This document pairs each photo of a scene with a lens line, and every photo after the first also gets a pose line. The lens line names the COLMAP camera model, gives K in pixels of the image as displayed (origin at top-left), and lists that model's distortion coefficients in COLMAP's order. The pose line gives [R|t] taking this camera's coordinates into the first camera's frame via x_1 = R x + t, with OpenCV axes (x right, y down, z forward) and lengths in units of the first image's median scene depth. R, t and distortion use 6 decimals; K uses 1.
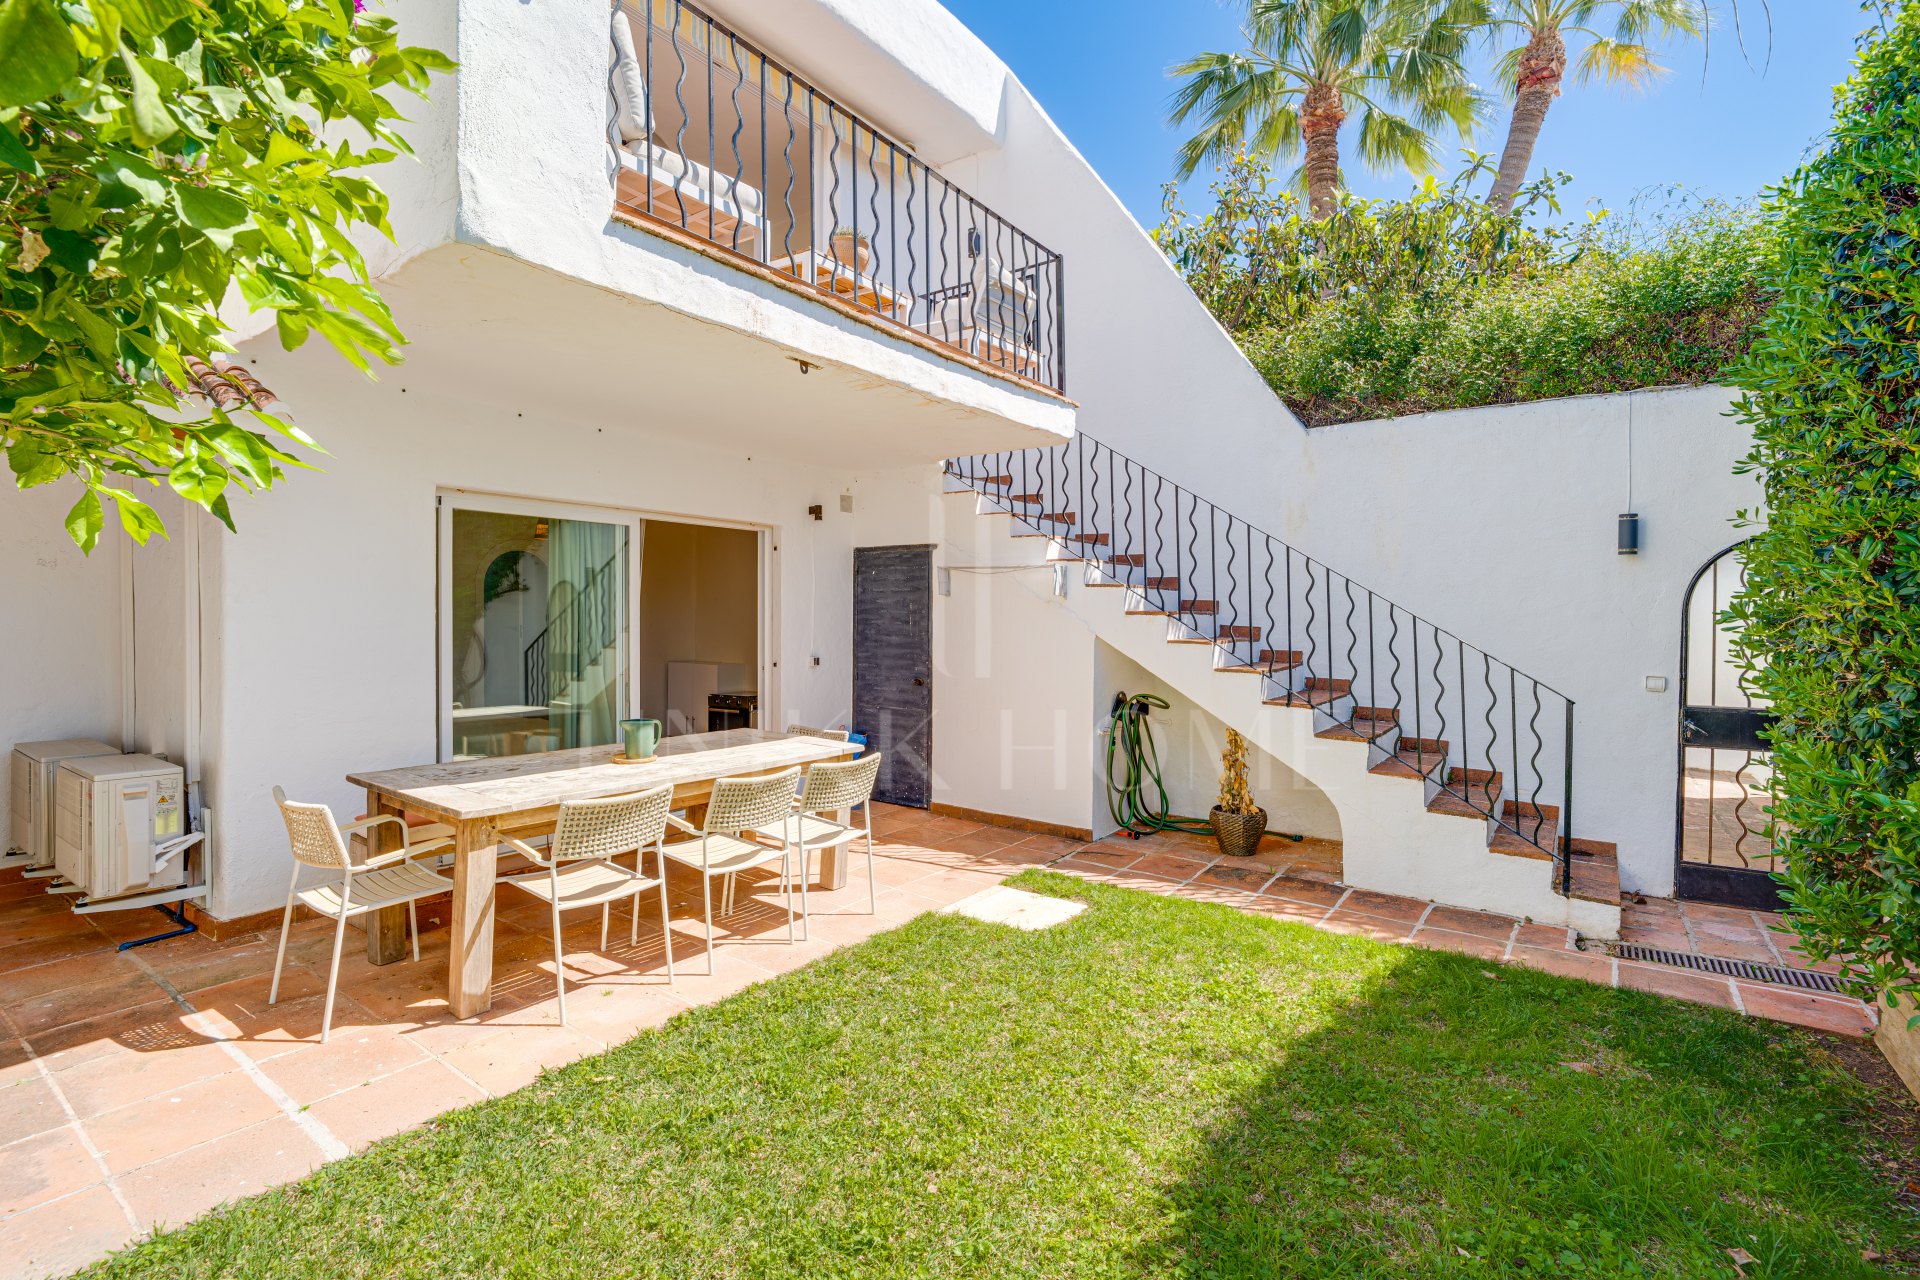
lens RADIAL K [[887.3, 0, 959.5], [0, 887.3, 626.8], [0, 0, 1]] dist [-0.002351, -0.000038]
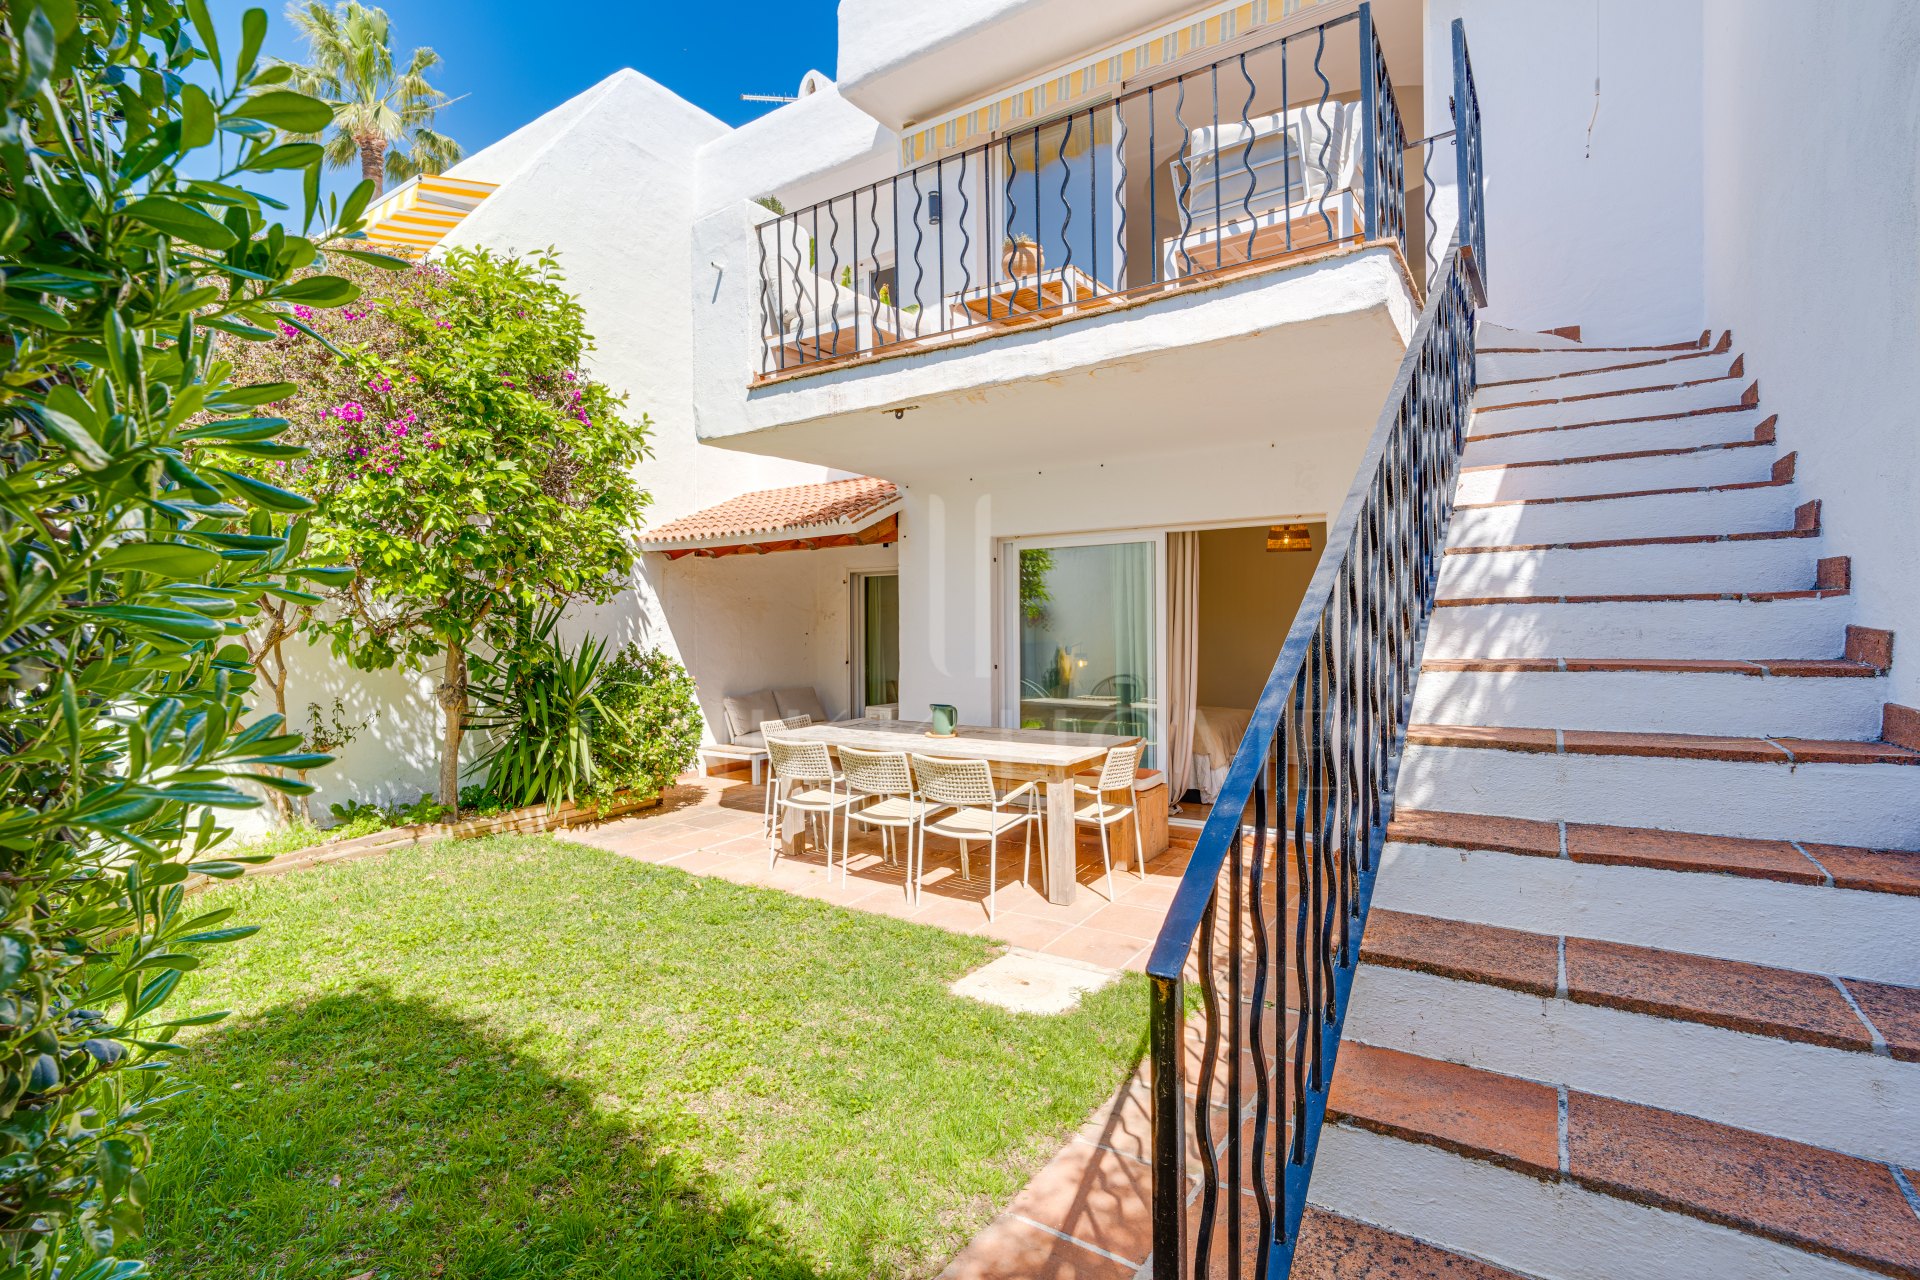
lens RADIAL K [[887.3, 0, 960.4], [0, 887.3, 640.4], [0, 0, 1]] dist [-0.002351, -0.000038]
pose [[0.035141, 0.005756, -0.999366, 1.056450], [0.003912, 0.999975, 0.005897, 0.000002], [0.999375, -0.004117, 0.035118, 1.097530]]
